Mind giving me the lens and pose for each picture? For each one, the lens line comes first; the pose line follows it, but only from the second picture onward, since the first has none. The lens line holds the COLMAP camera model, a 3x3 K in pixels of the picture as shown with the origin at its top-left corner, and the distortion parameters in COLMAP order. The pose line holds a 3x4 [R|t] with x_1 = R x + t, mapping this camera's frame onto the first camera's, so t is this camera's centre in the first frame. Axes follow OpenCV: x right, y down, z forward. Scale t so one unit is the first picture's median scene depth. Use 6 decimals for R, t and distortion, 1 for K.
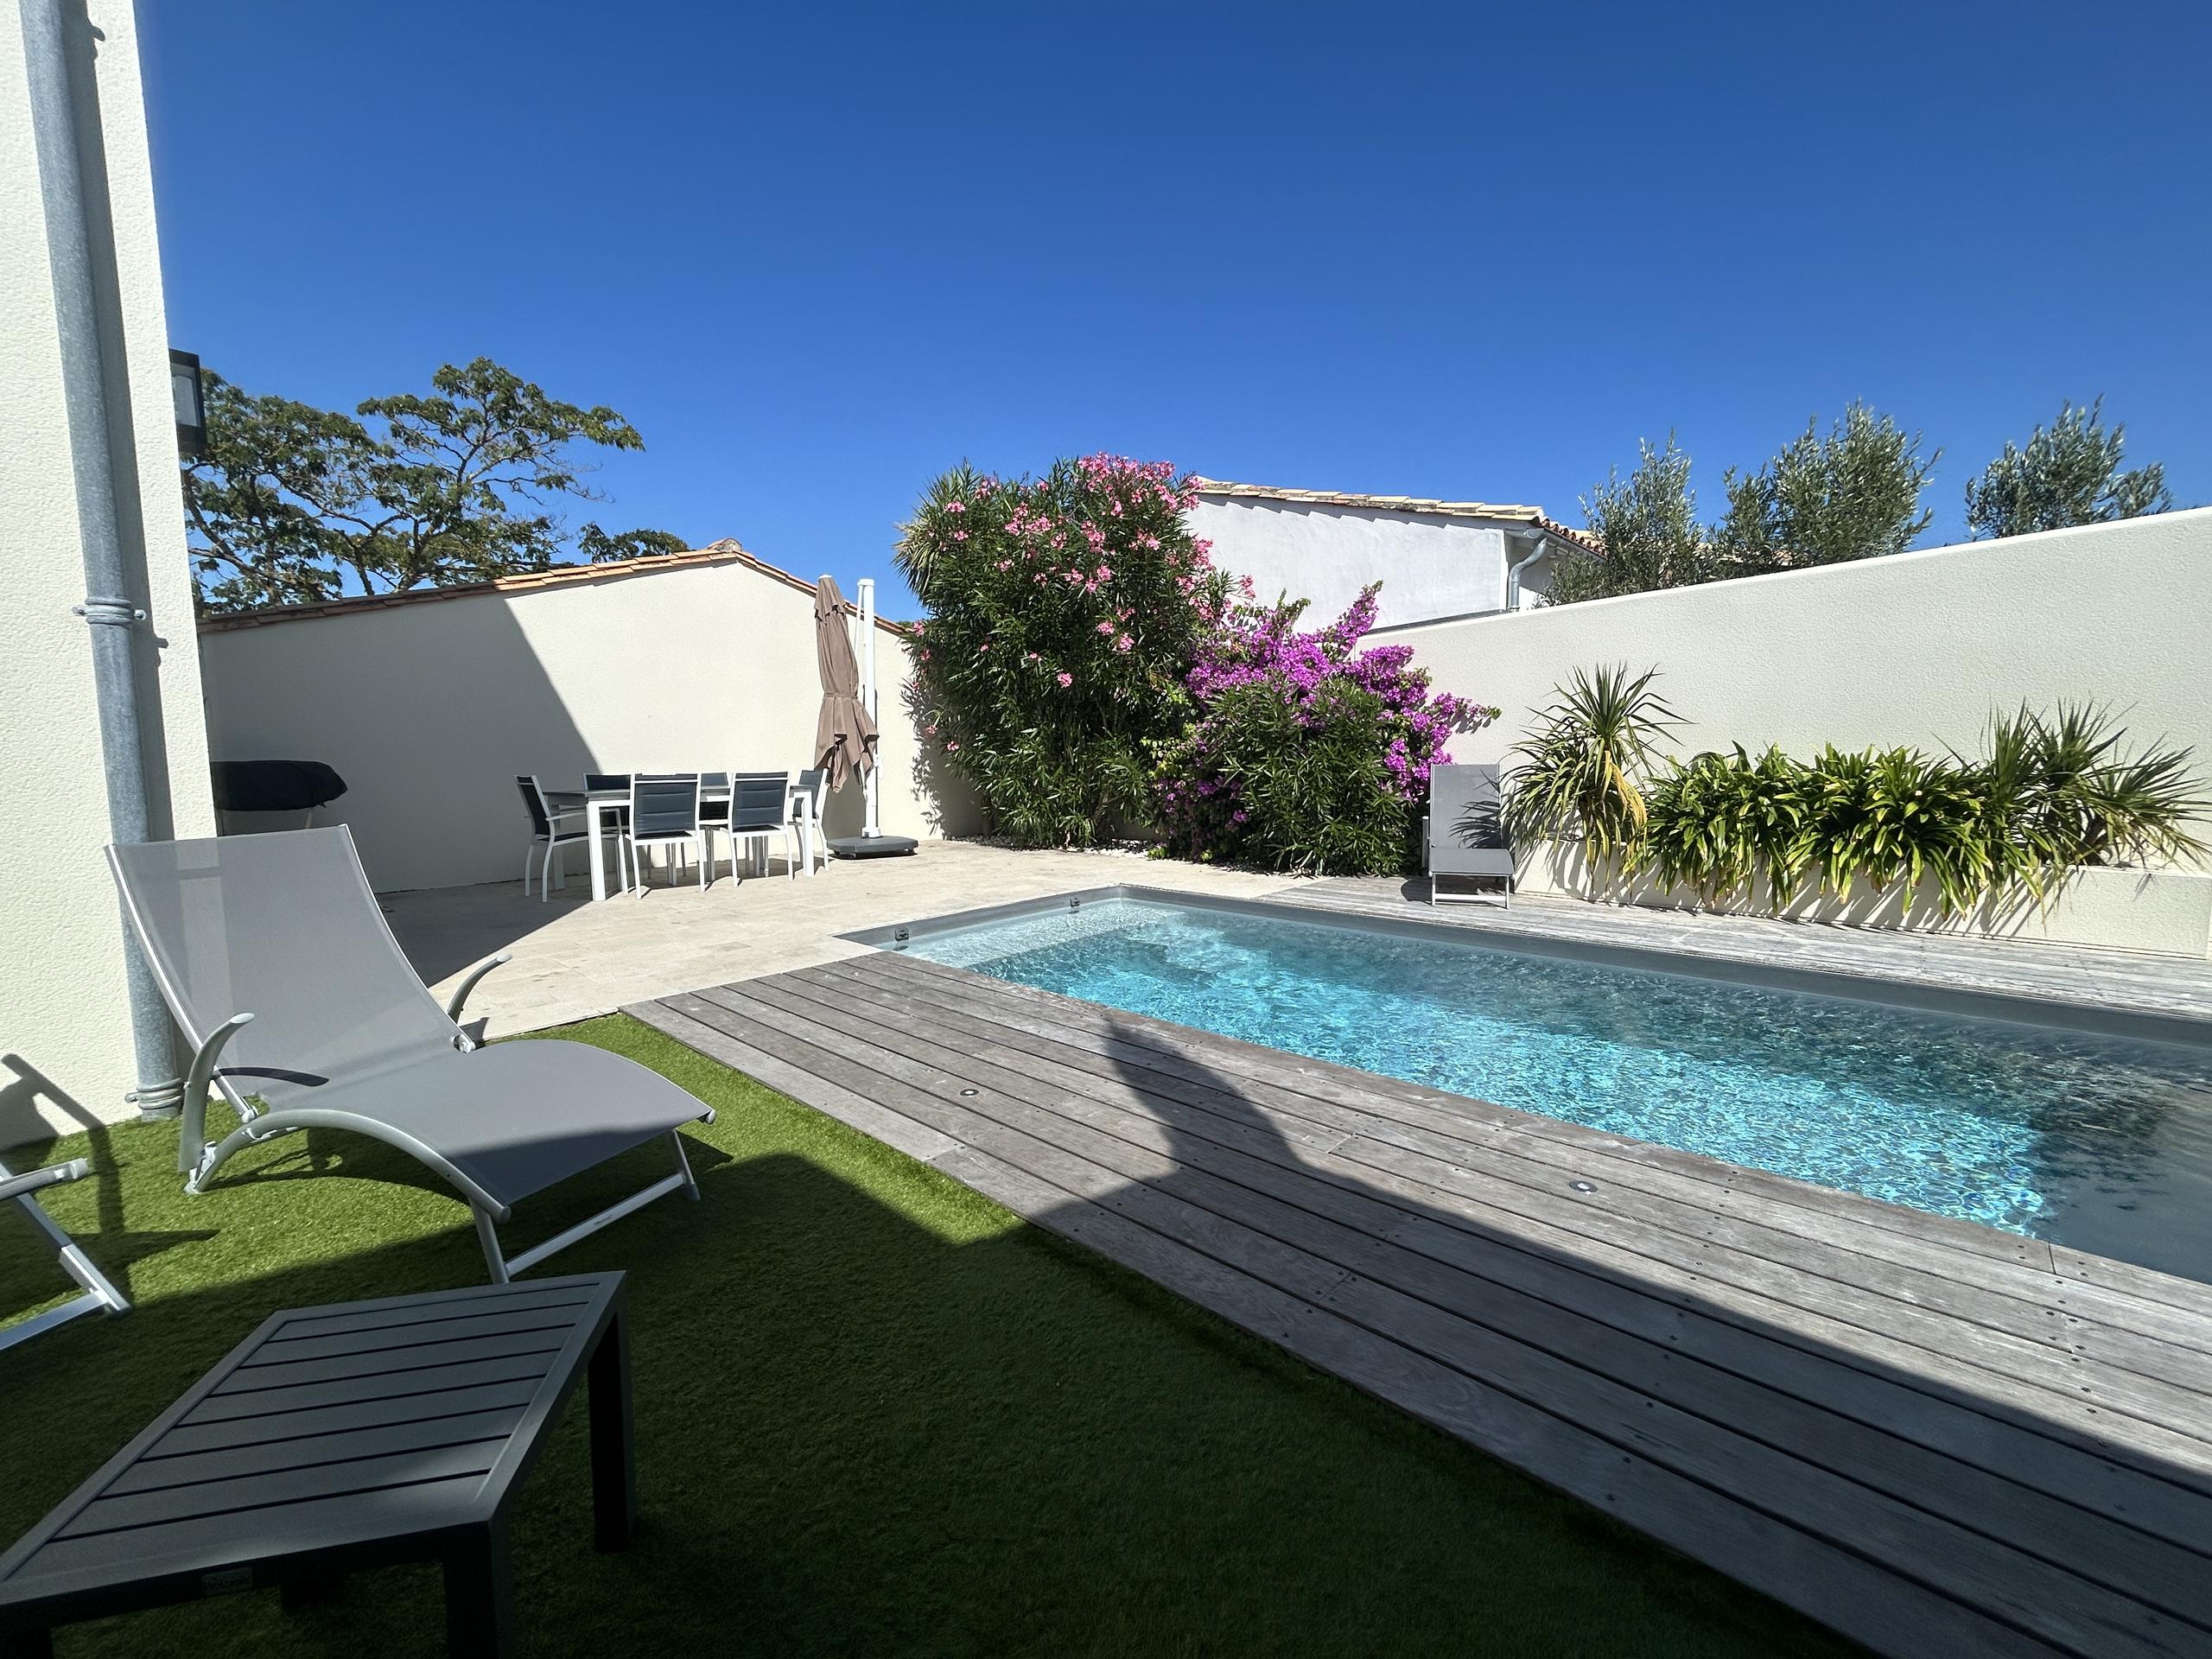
lens RADIAL K [[883.8, 0, 1095.7], [0, 883.8, 836.0], [0, 0, 1]] dist [-0.003426, 0.001300]
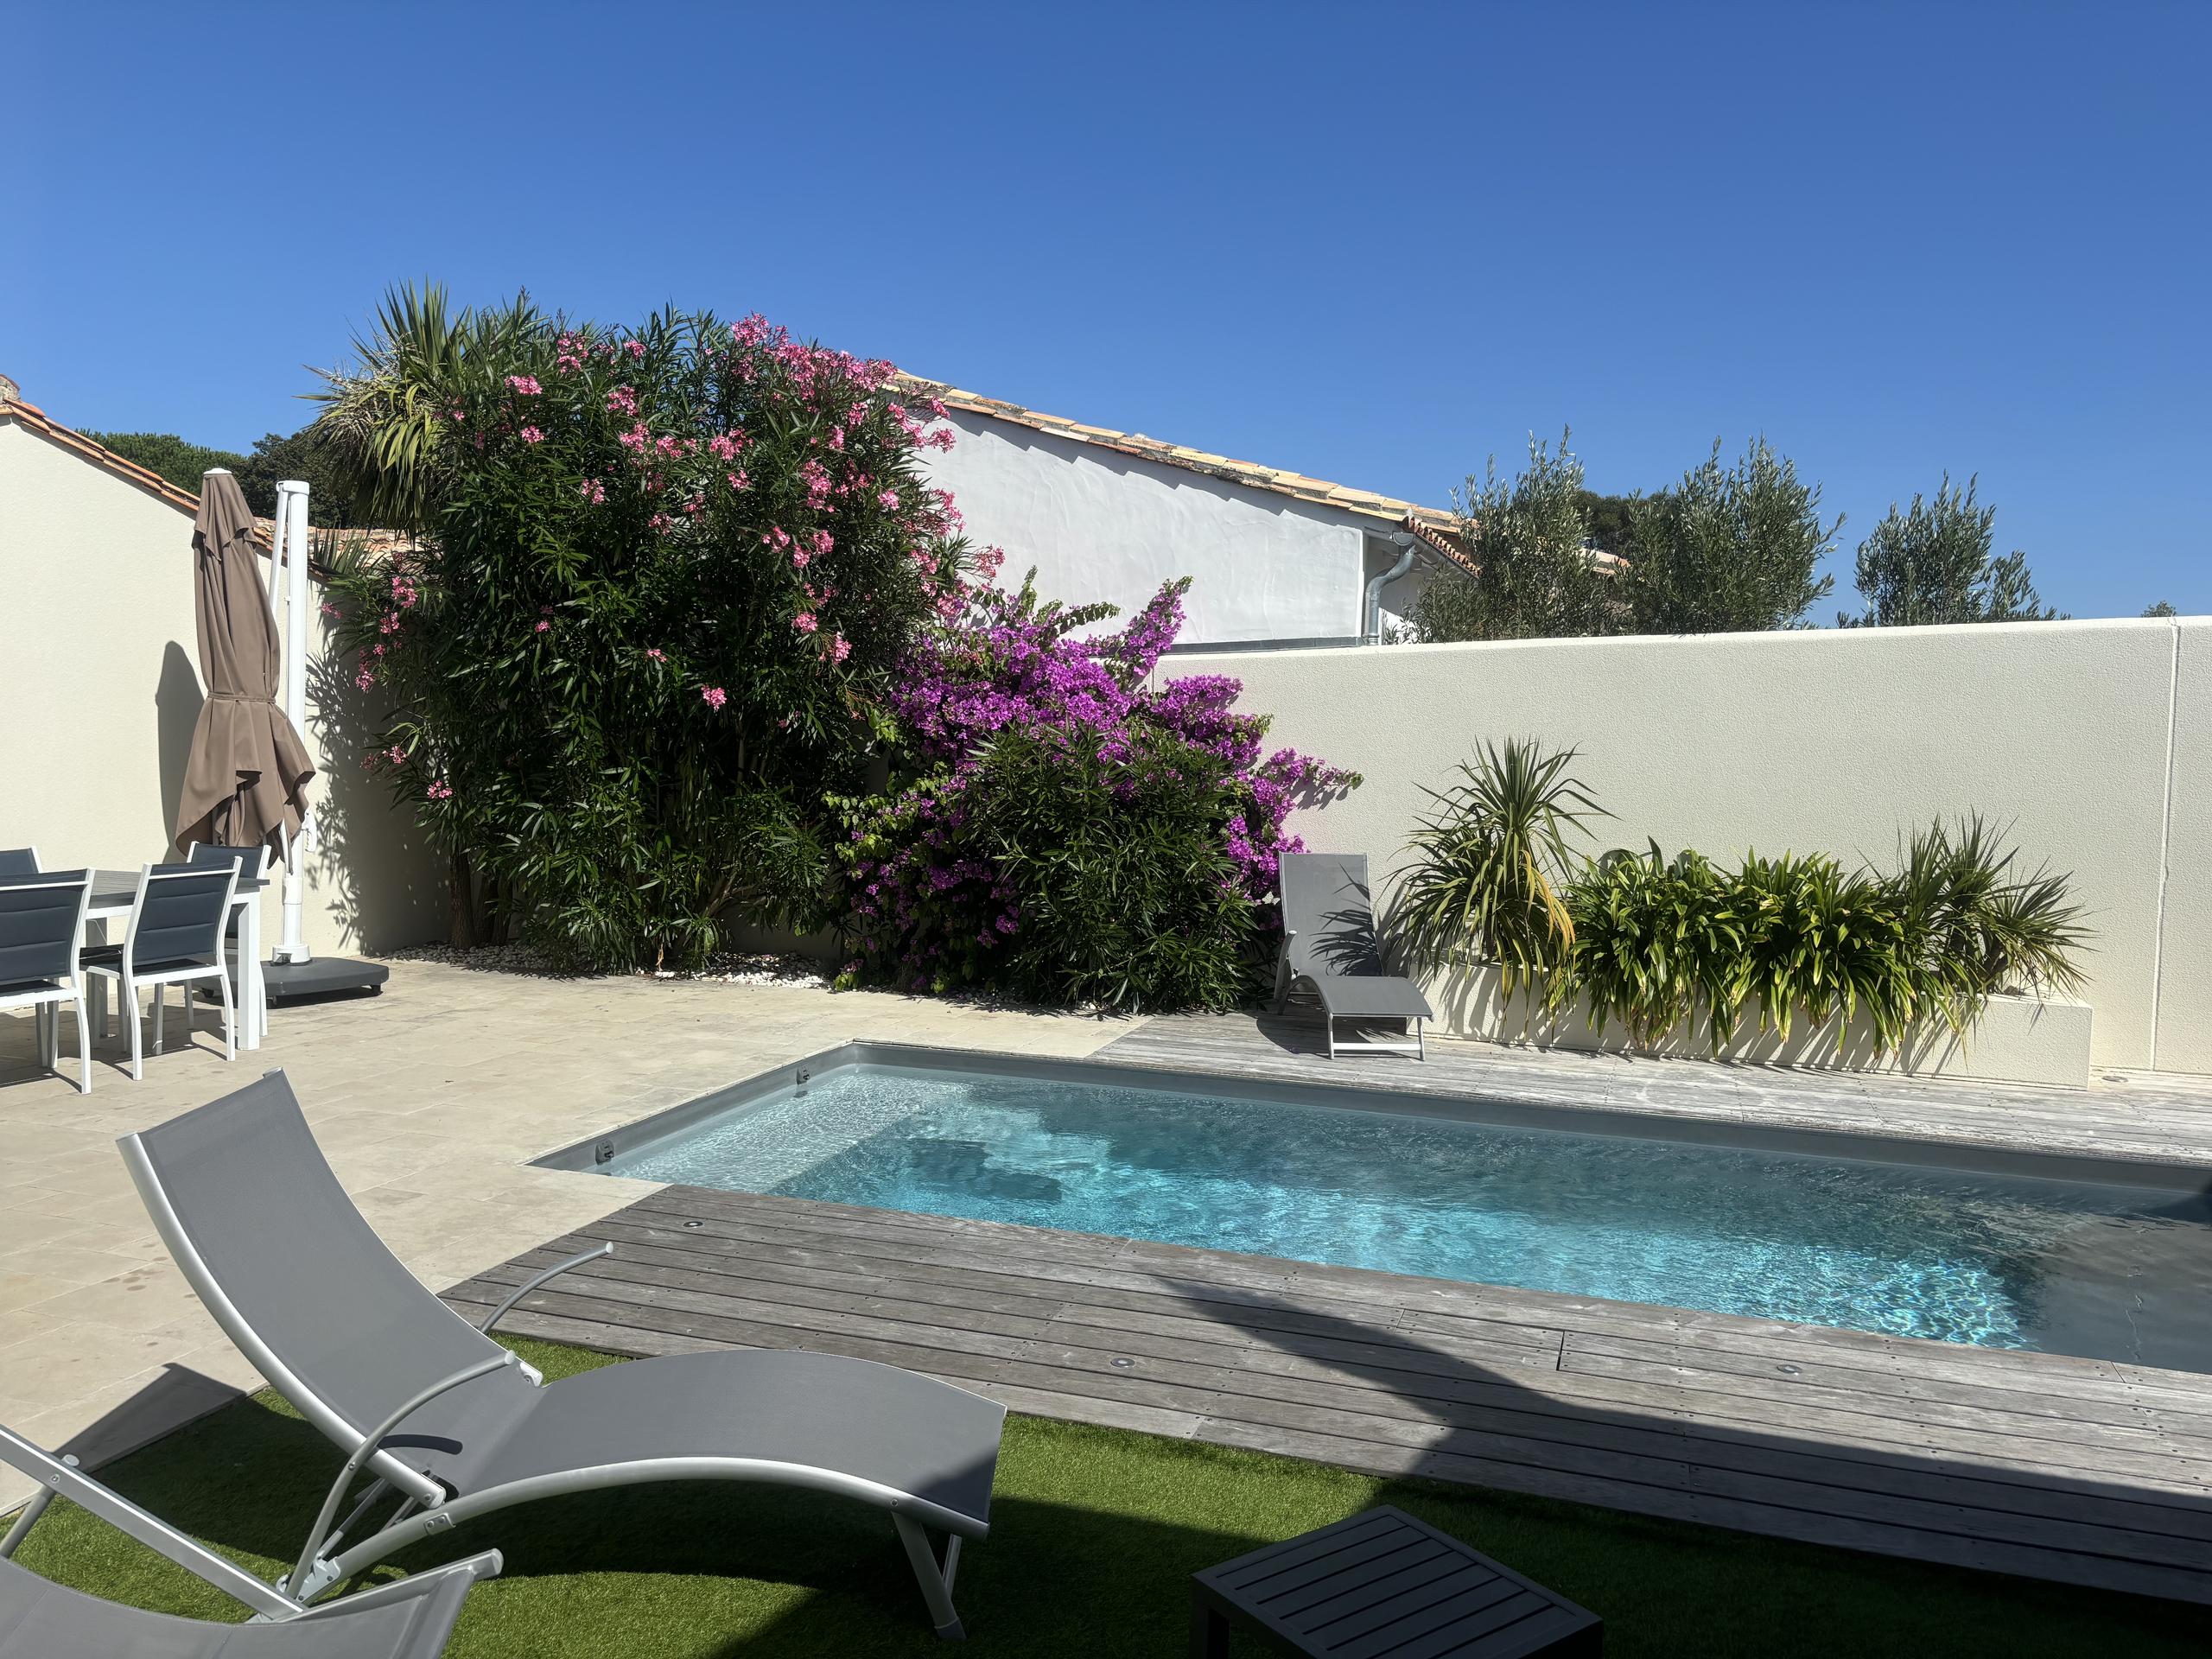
lens RADIAL K [[1657.1, 0, 1093.9], [0, 1657.1, 828.0], [0, 0, 1]] dist [0.032095, -0.035710]
pose [[0.911066, 0.010566, 0.412125, -0.318230], [0.005497, 0.999271, -0.037772, -0.054338], [-0.412223, 0.036678, 0.910344, -0.151235]]
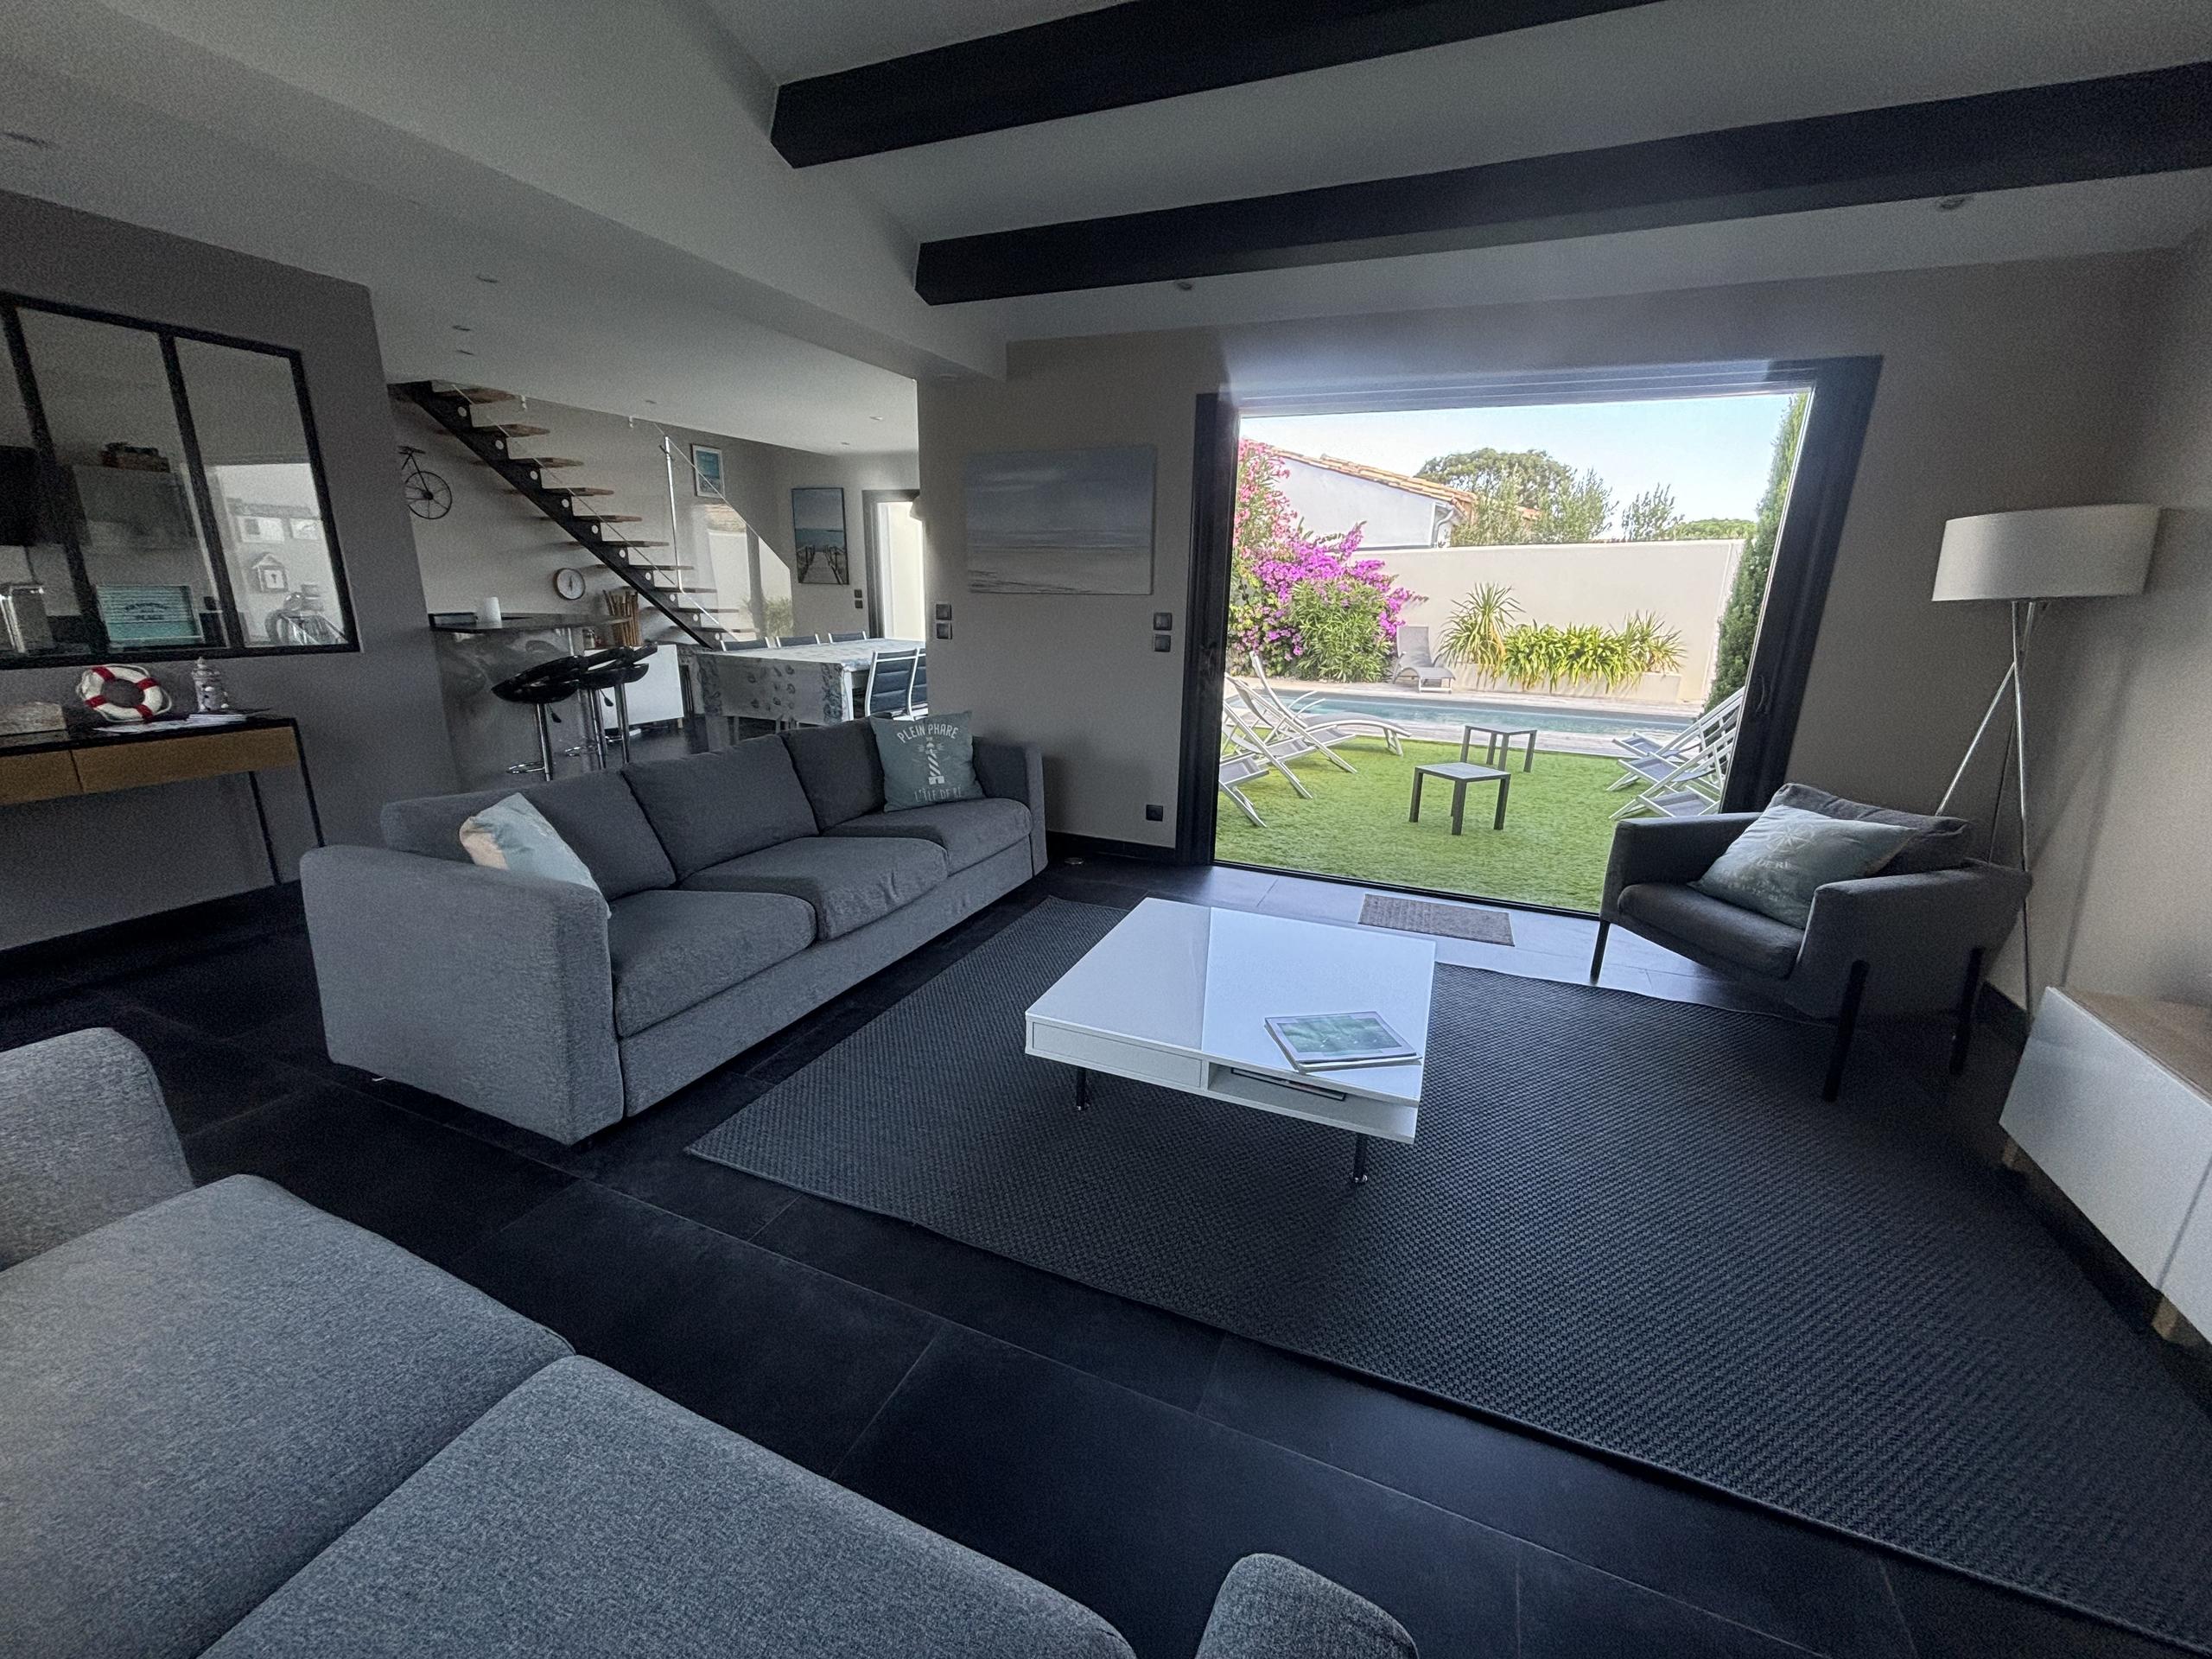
lens RADIAL K [[892.4, 0, 1120.5], [0, 892.4, 833.8], [0, 0, 1]] dist [-0.004034, -0.000136]
pose [[0.942308, -0.054182, 0.330334, -0.940892], [-0.003466, 0.985182, 0.171479, 0.040398], [-0.334730, -0.162730, 0.928157, -0.761640]]
